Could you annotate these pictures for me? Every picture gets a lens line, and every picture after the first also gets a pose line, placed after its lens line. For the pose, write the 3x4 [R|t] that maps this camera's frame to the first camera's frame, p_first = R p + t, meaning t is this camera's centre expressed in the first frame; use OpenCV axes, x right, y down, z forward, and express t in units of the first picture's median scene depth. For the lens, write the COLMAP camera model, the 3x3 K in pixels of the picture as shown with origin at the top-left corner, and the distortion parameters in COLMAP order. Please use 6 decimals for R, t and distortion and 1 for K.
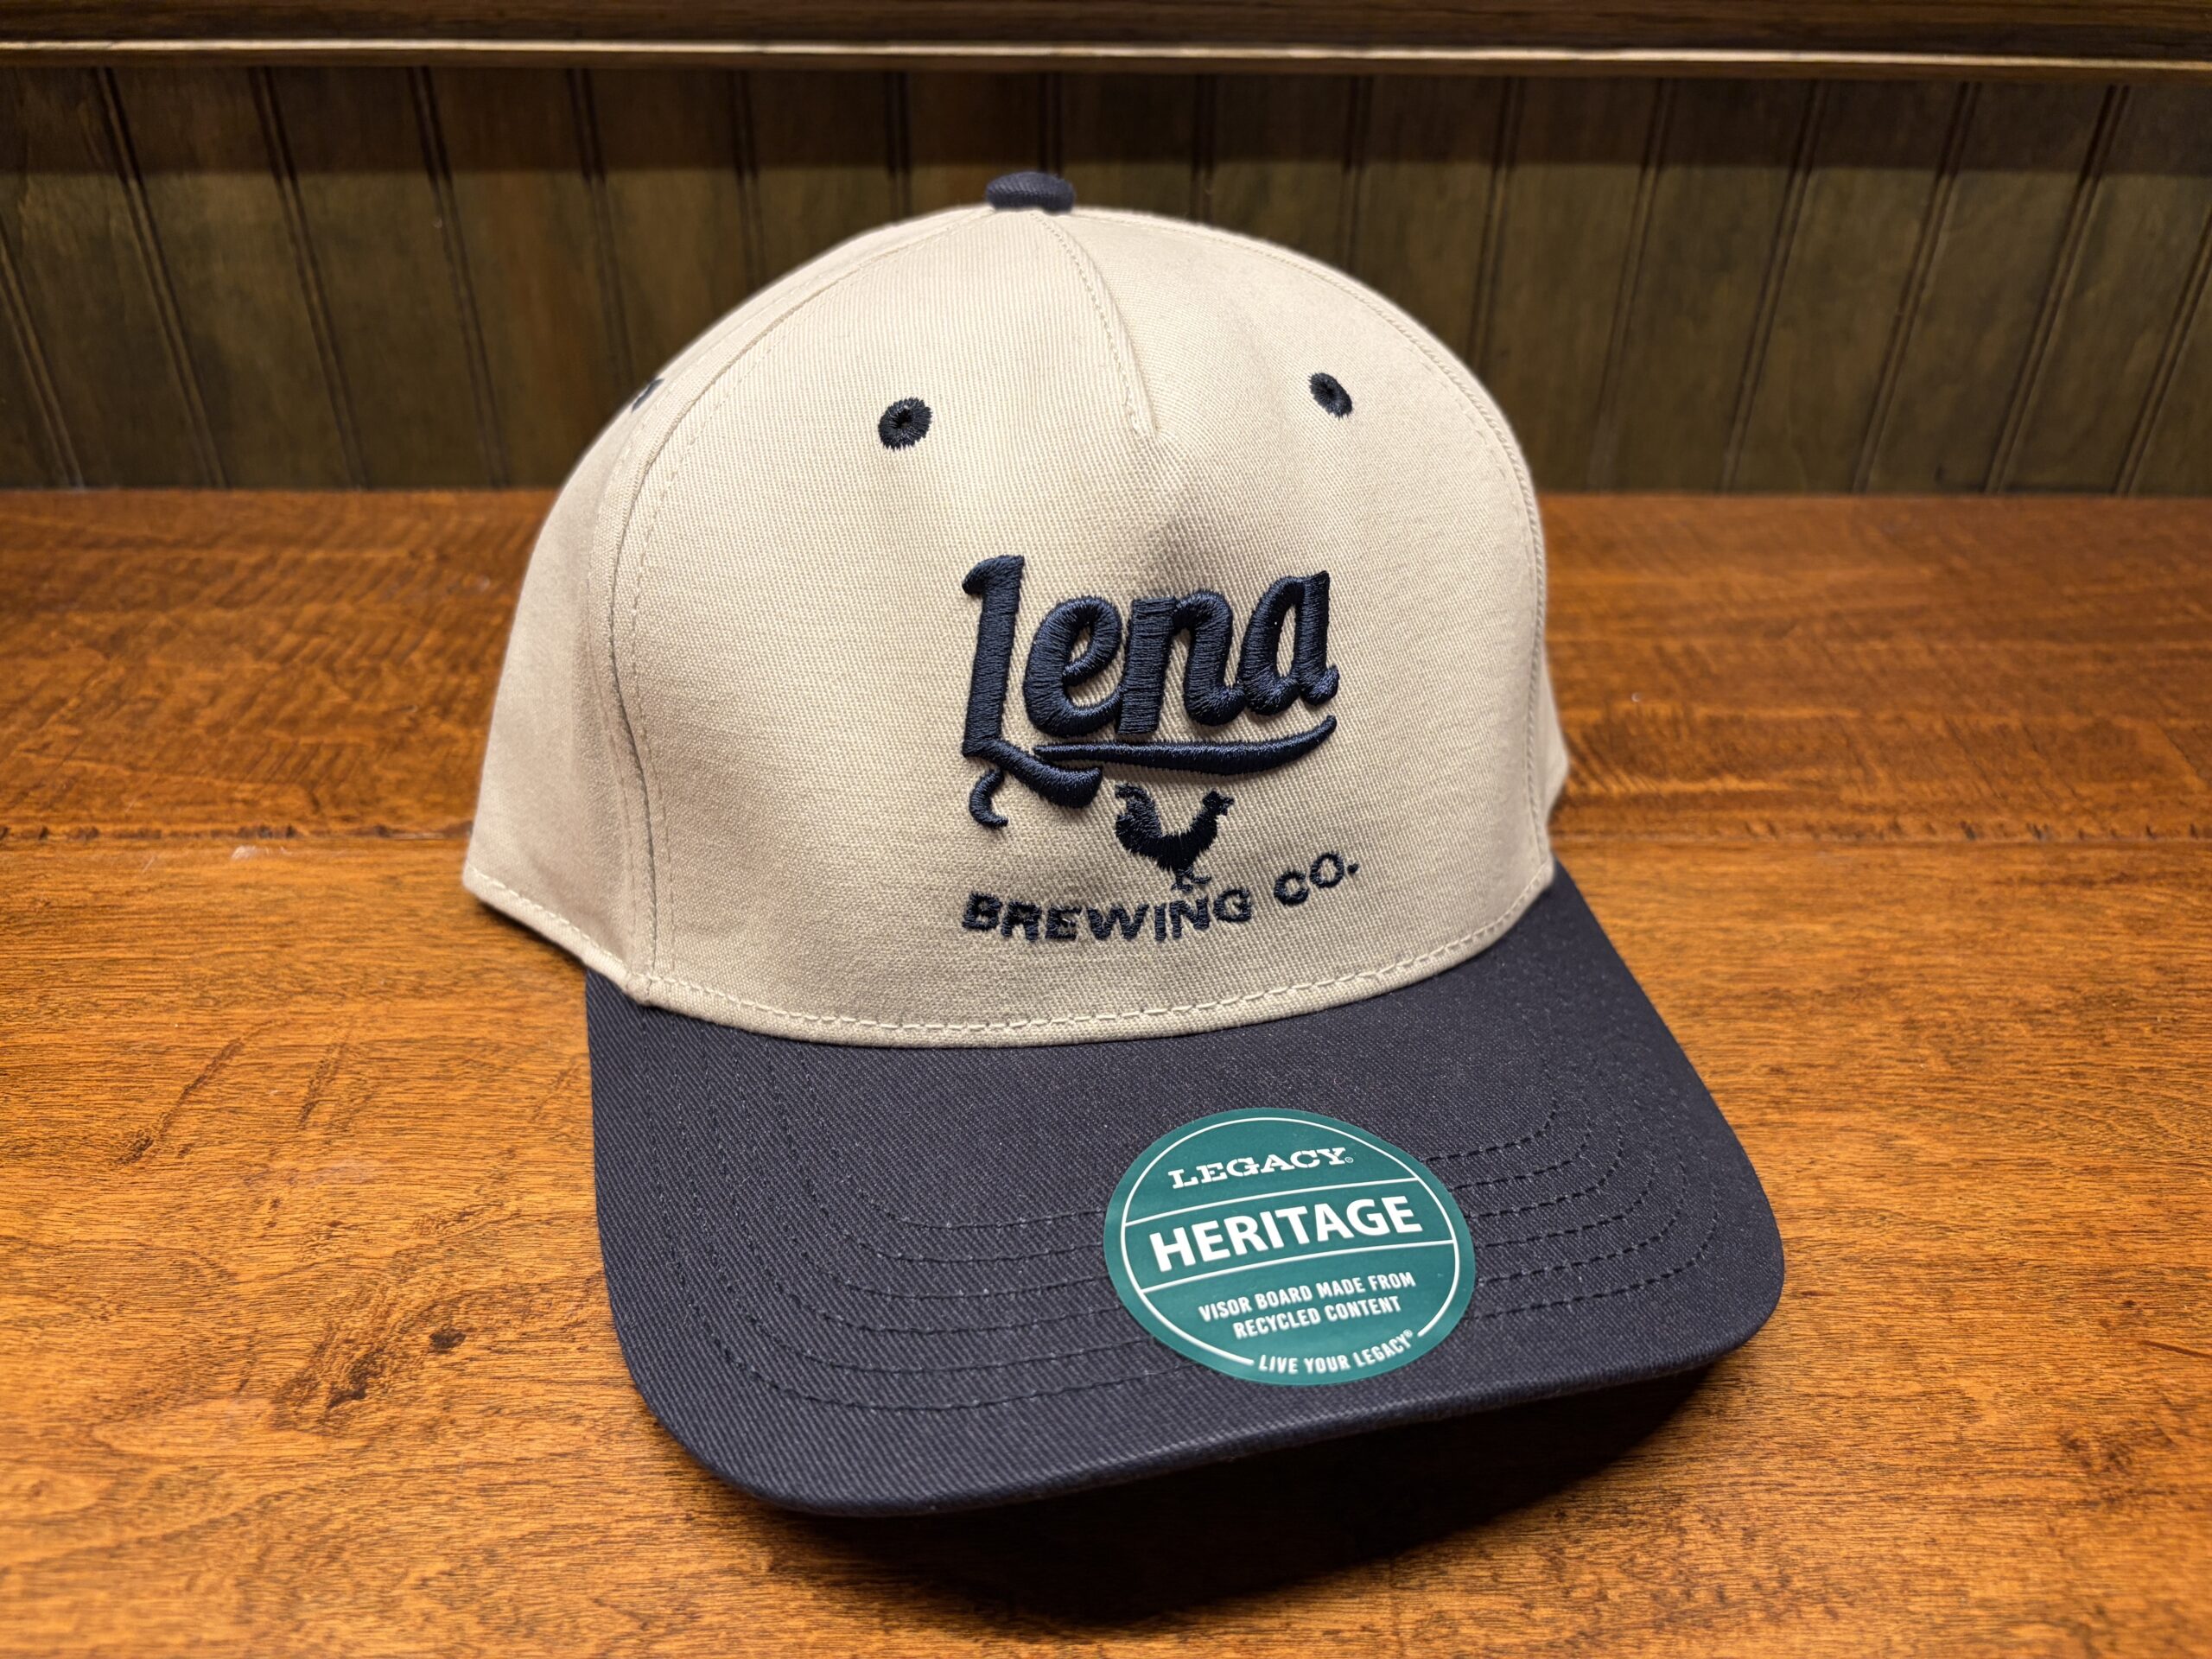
lens RADIAL K [[1753.0, 0, 1112.2], [0, 1753.0, 827.7], [0, 0, 1]] dist [0.053299, -0.086427]
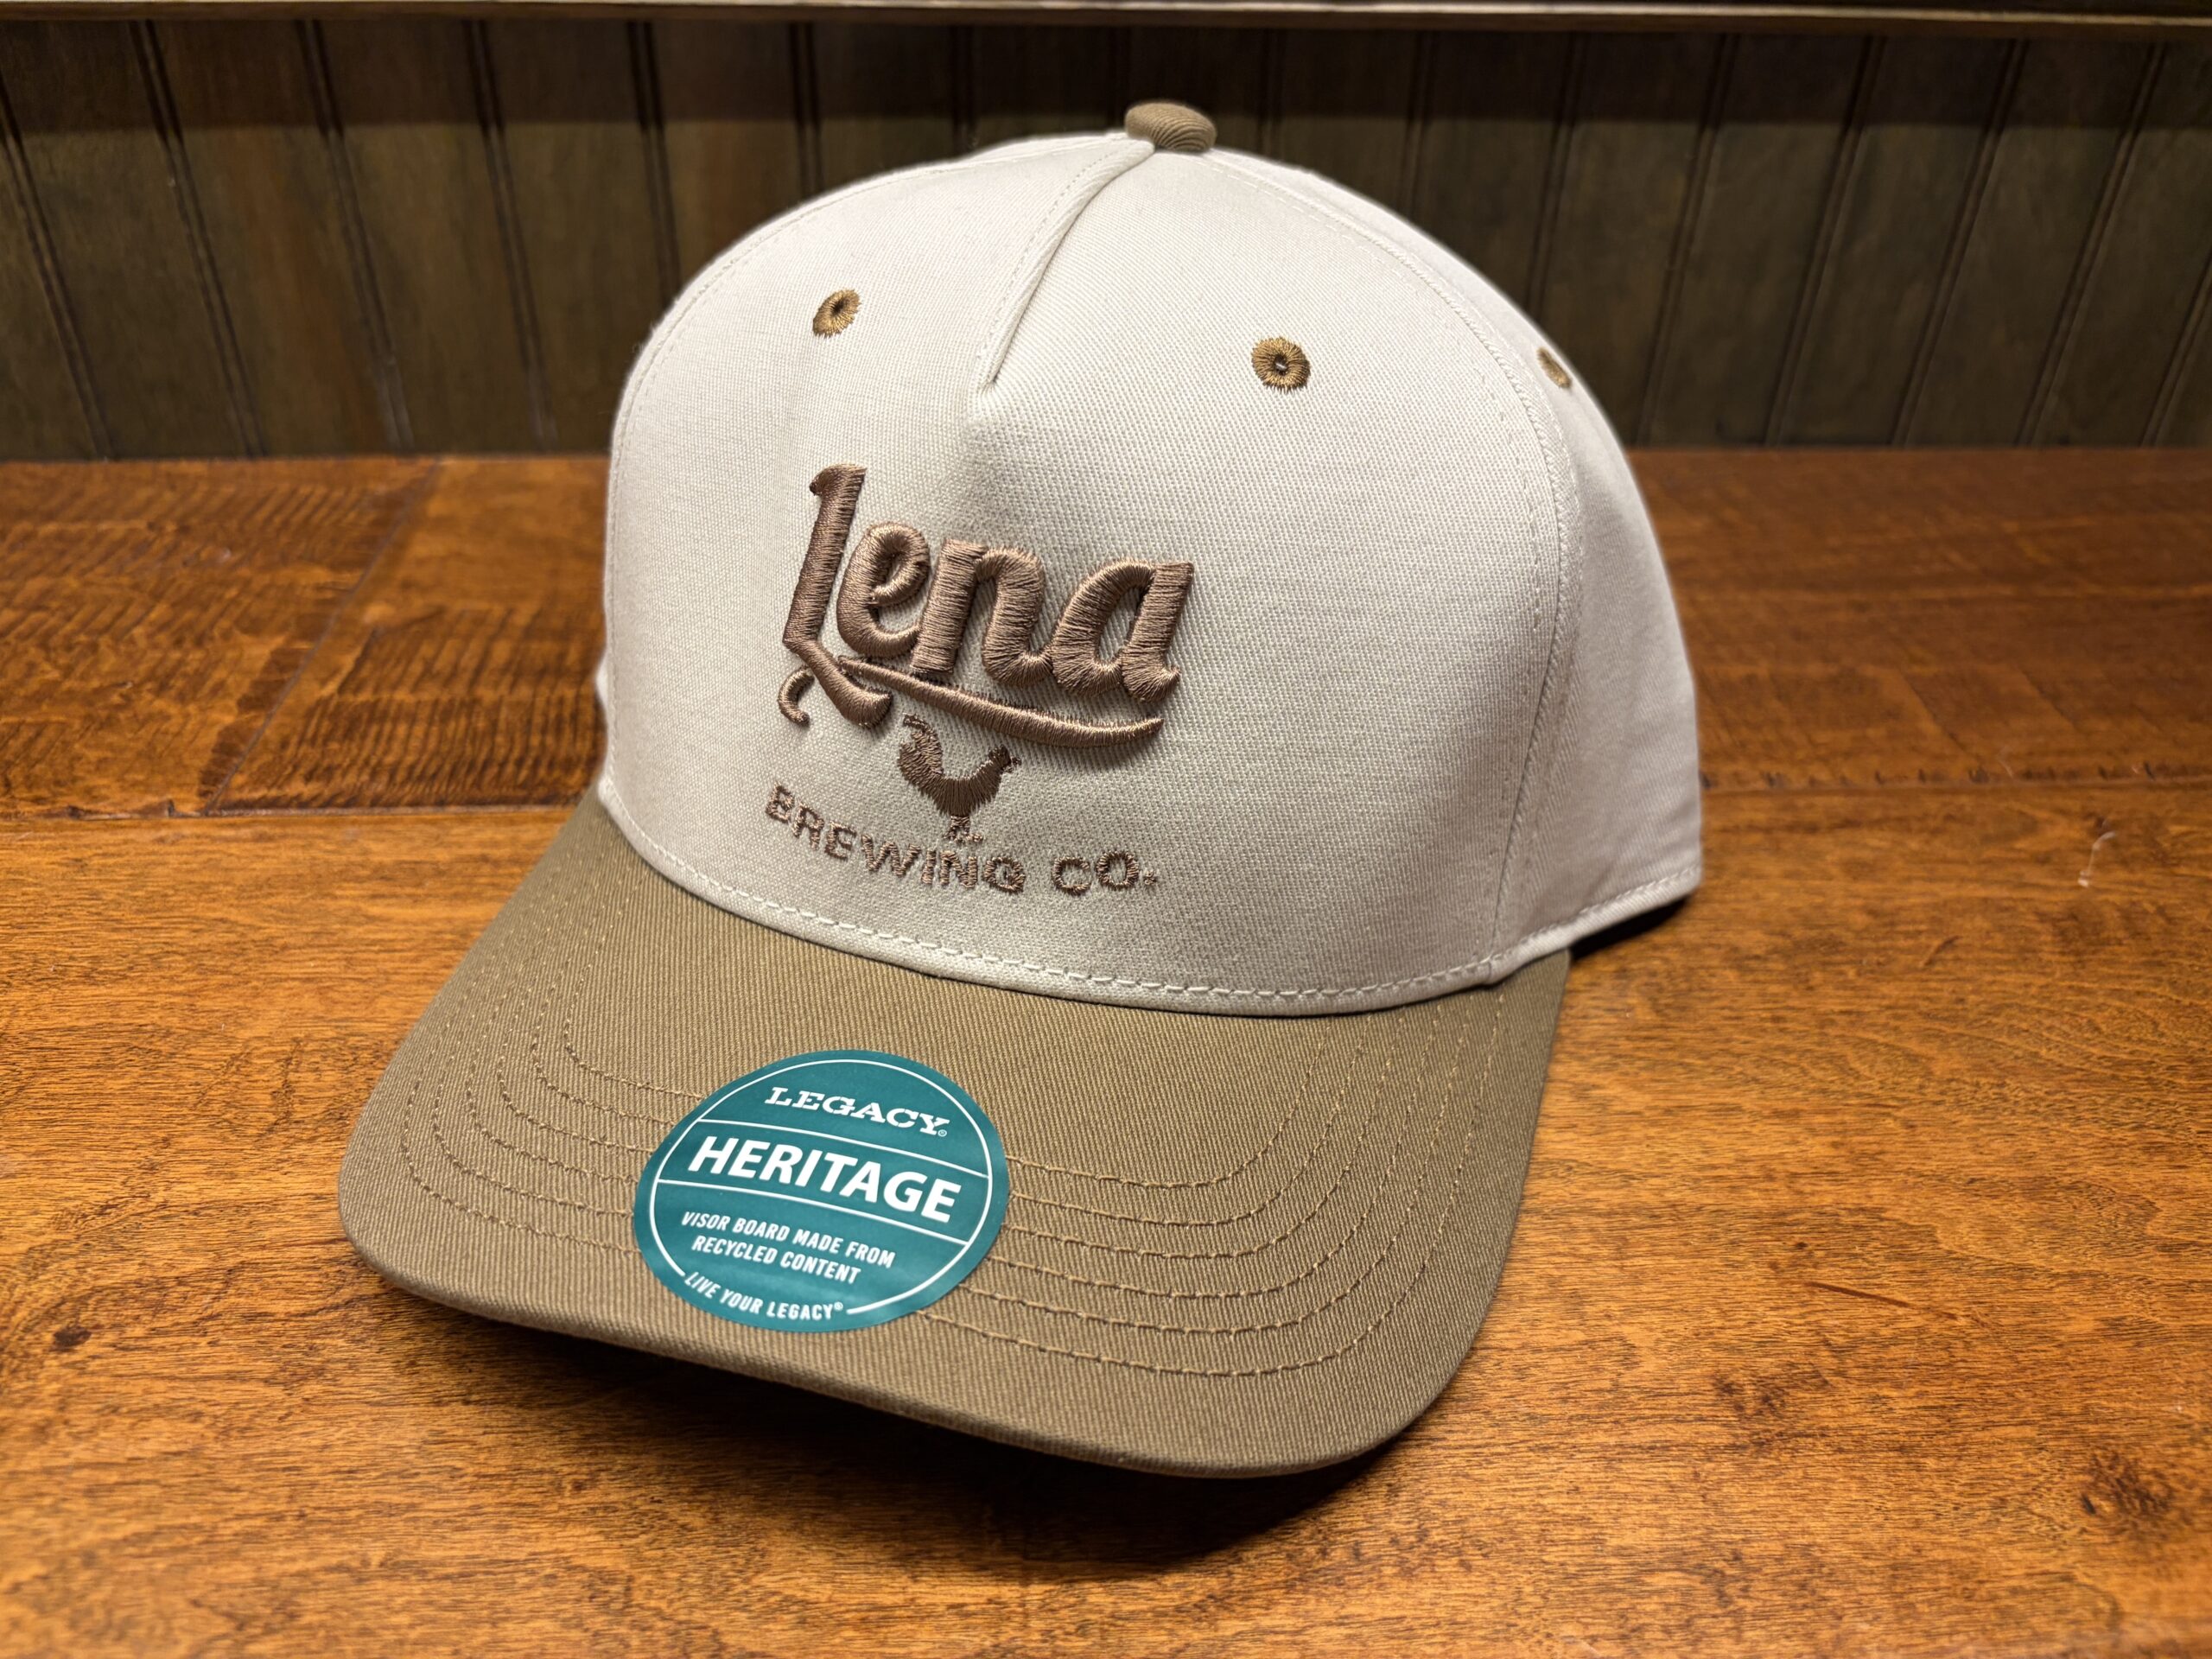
lens RADIAL K [[1753.0, 0, 1114.4], [0, 1753.0, 815.5], [0, 0, 1]] dist [0.053299, -0.086427]
pose [[0.998806, -0.020436, 0.044366, 0.130578], [0.019986, 0.999744, 0.010566, 0.005880], [-0.044571, -0.009667, 0.998959, 0.014936]]
